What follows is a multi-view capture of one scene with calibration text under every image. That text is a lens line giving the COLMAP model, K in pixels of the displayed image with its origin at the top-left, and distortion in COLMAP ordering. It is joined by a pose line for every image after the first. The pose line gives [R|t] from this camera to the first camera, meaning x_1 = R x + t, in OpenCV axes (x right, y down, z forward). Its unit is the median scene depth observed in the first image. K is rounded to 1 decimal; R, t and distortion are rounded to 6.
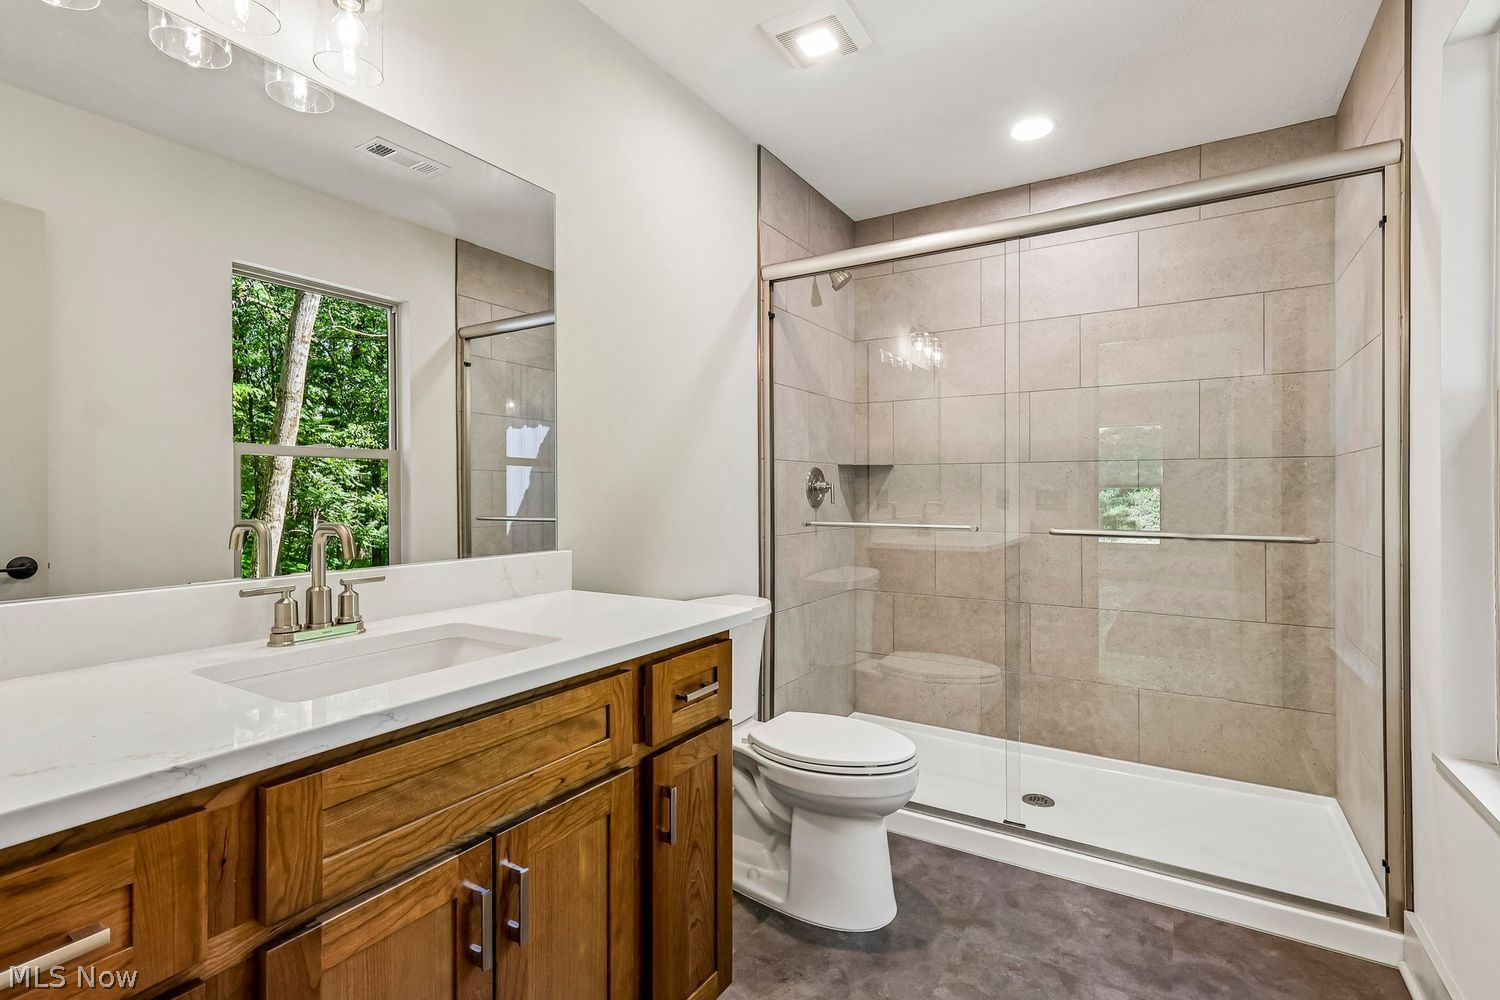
lens RADIAL K [[702.5, 0, 759.0], [0, 702.5, 492.3], [0, 0, 1]] dist [-0.000463, 0.000017]
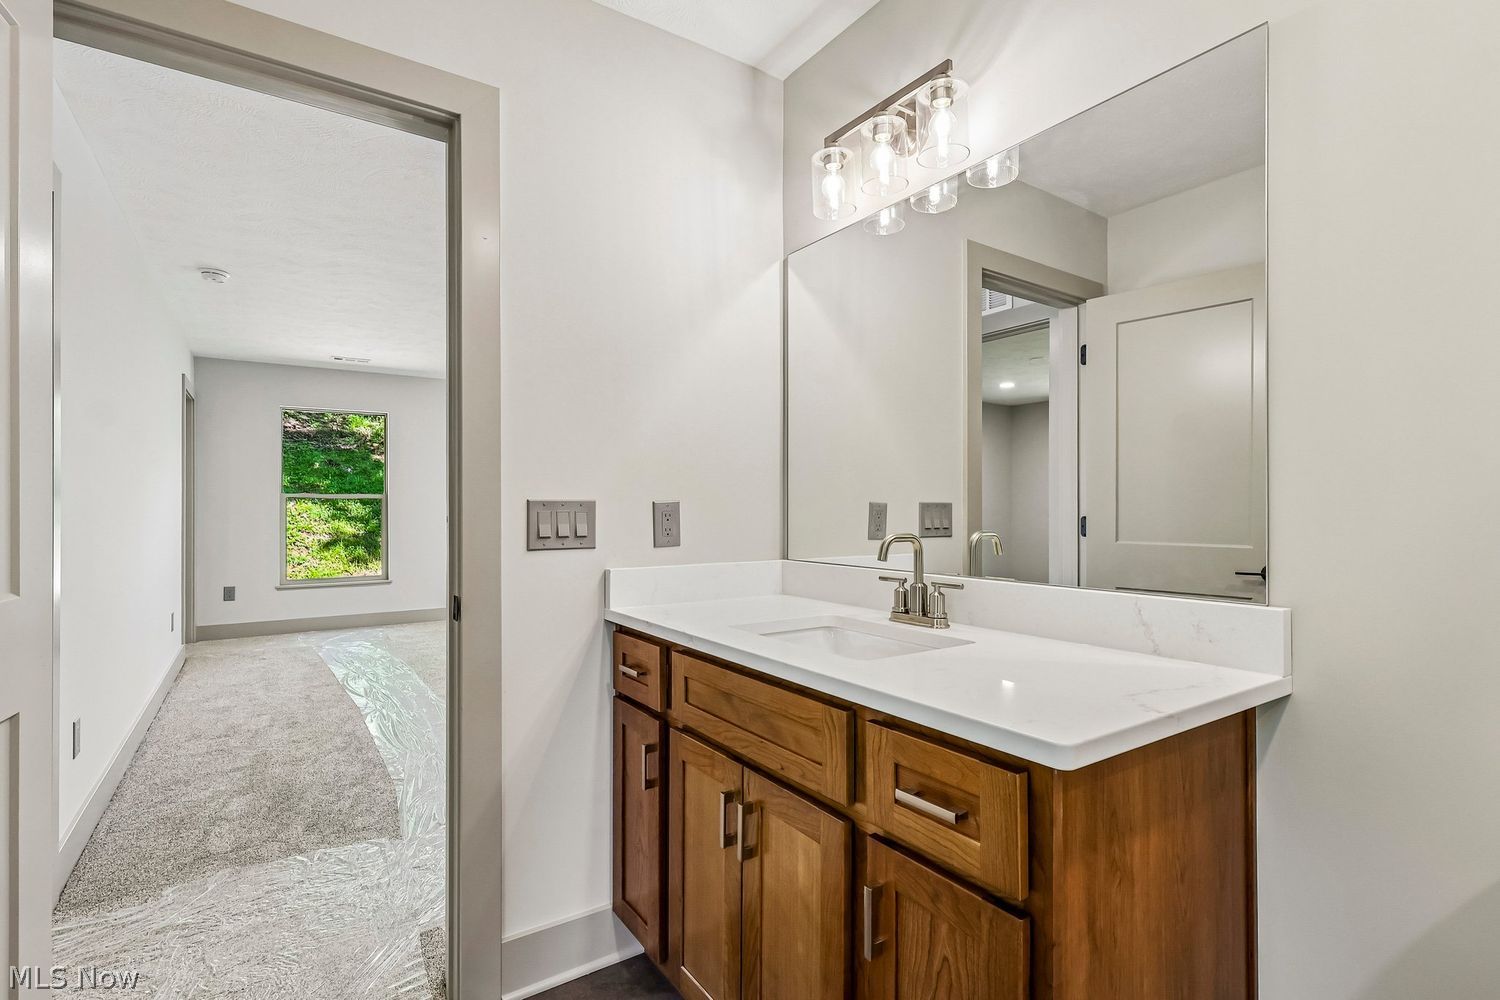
lens RADIAL K [[702.5, 0, 741.0], [0, 702.5, 502.8], [0, 0, 1]] dist [-0.000463, 0.000017]
pose [[-0.424511, -0.010254, -0.905365, 0.668805], [-0.001873, 0.999944, -0.010447, 0.001642], [0.905421, -0.002739, -0.424506, 1.243994]]
